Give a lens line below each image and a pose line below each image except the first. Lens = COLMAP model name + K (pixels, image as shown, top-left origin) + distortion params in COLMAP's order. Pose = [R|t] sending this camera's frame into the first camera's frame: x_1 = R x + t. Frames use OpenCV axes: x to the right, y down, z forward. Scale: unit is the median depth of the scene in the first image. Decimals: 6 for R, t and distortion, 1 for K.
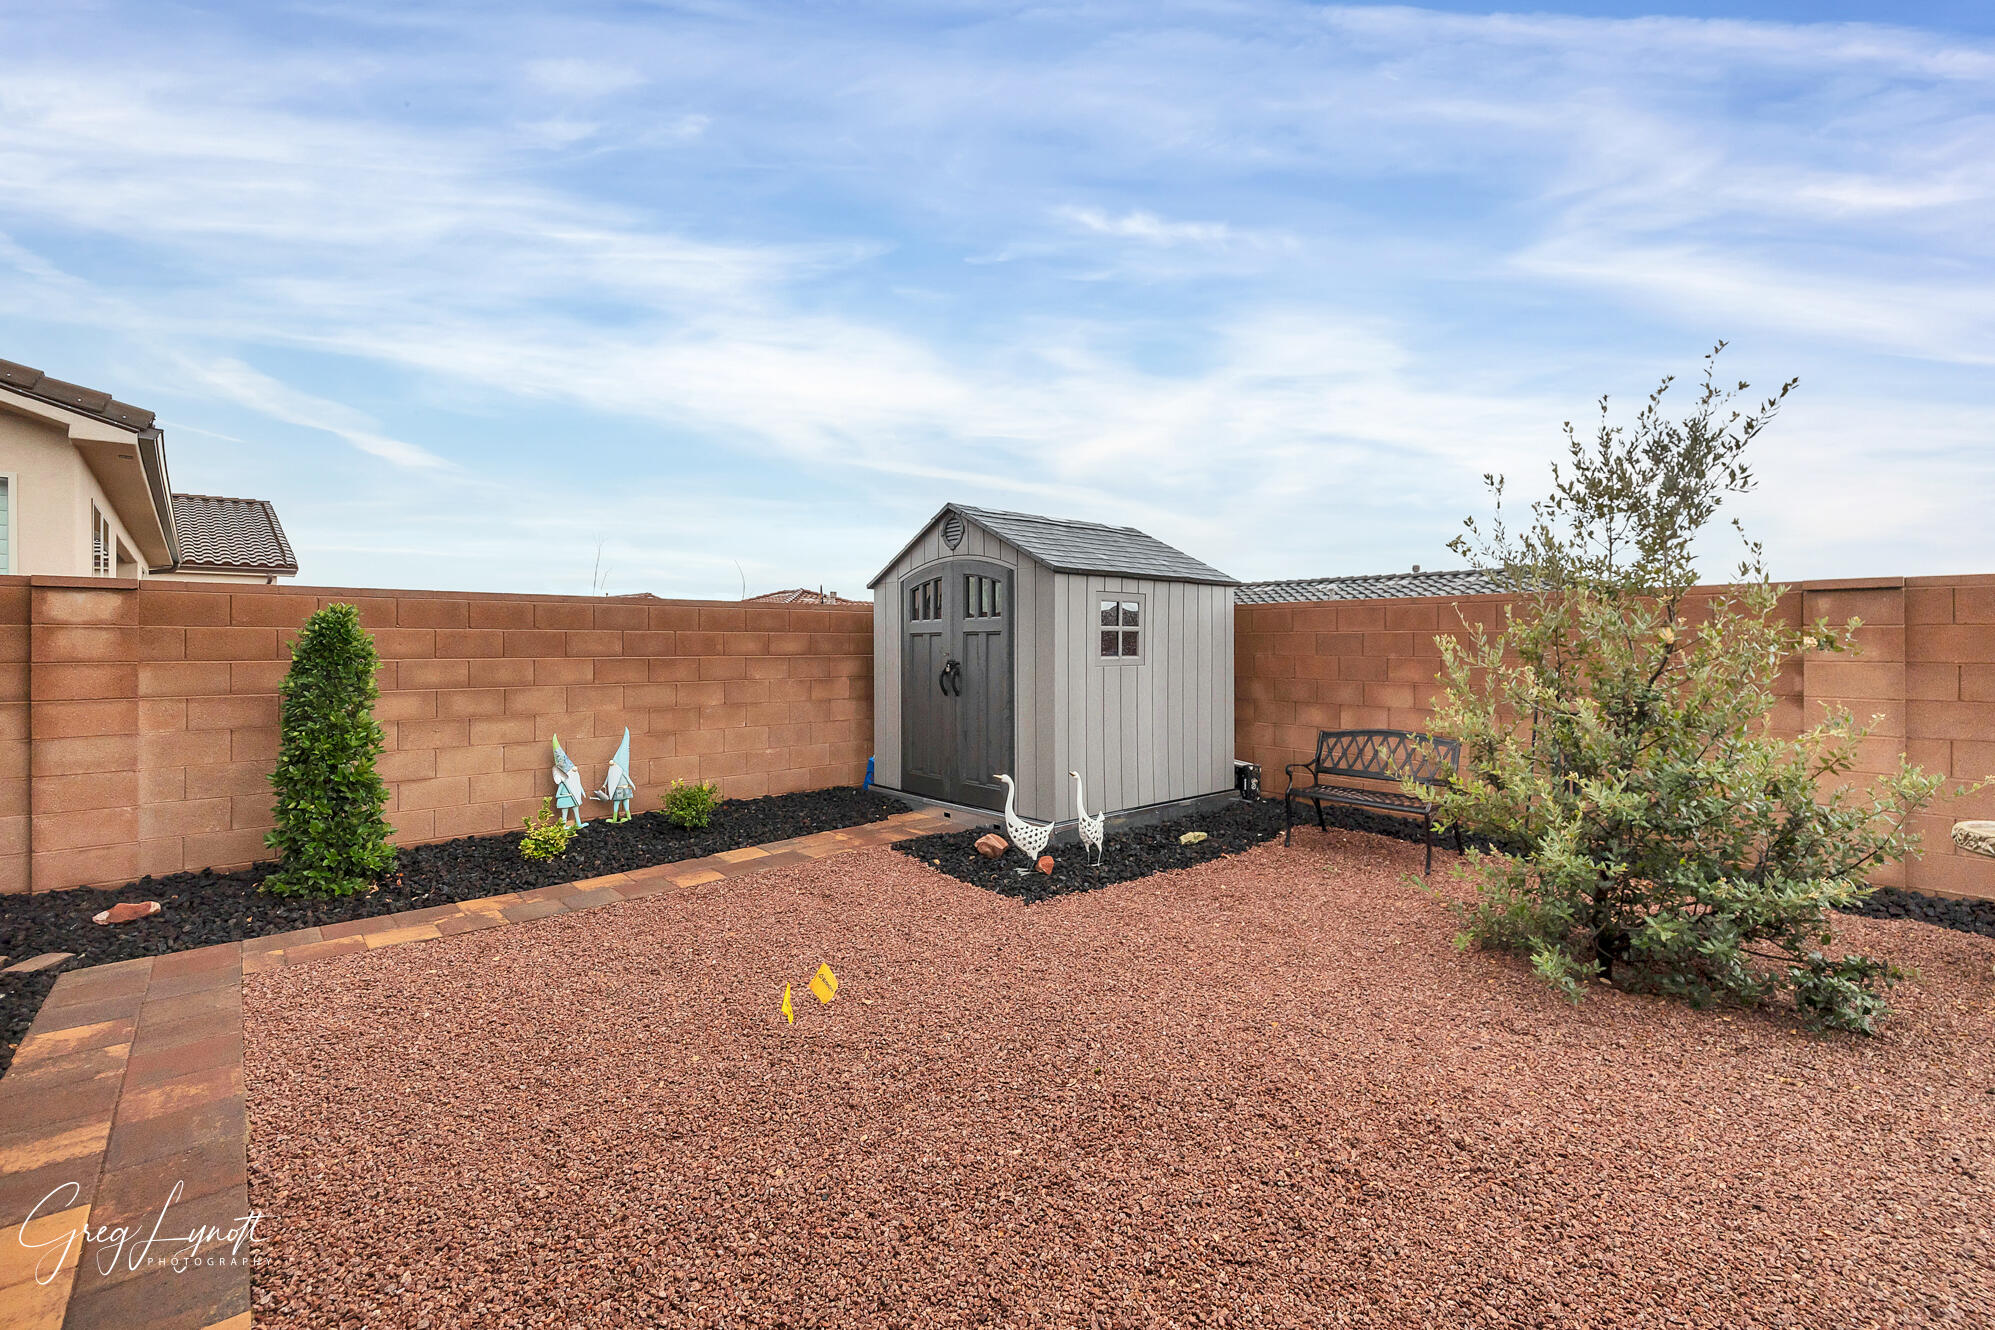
lens RADIAL K [[880.7, 0, 998.7], [0, 880.7, 650.6], [0, 0, 1]] dist [0.003427, 0.002070]
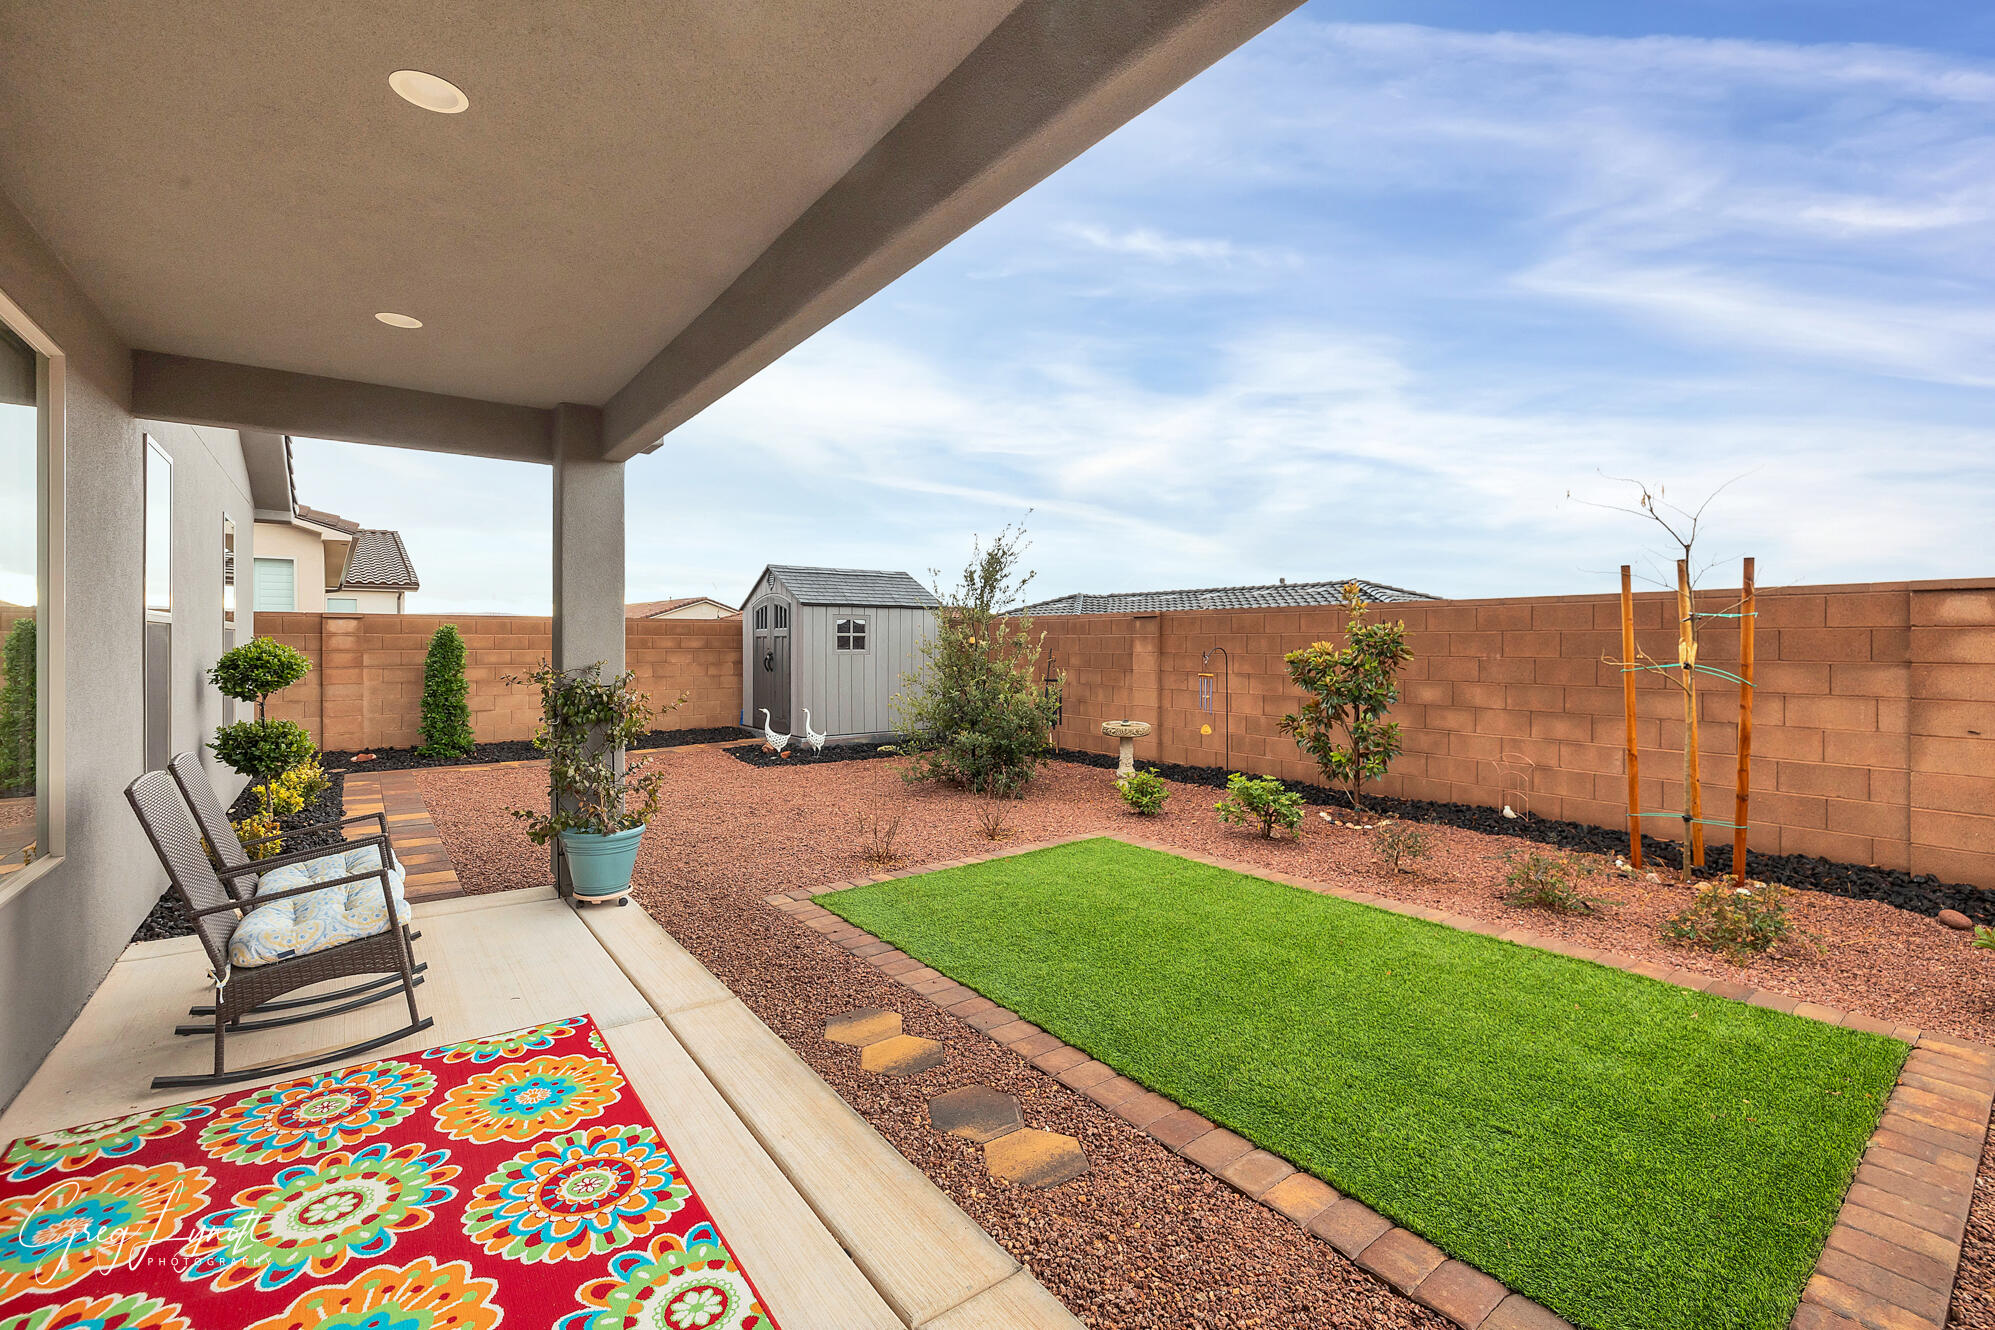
lens RADIAL K [[880.7, 0, 1011.2], [0, 880.7, 645.6], [0, 0, 1]] dist [0.003427, 0.002070]
pose [[0.997224, -0.000136, -0.074455, 0.532104], [-0.000356, 0.999978, -0.006604, 0.009232], [0.074454, 0.006612, 0.997203, -0.712347]]
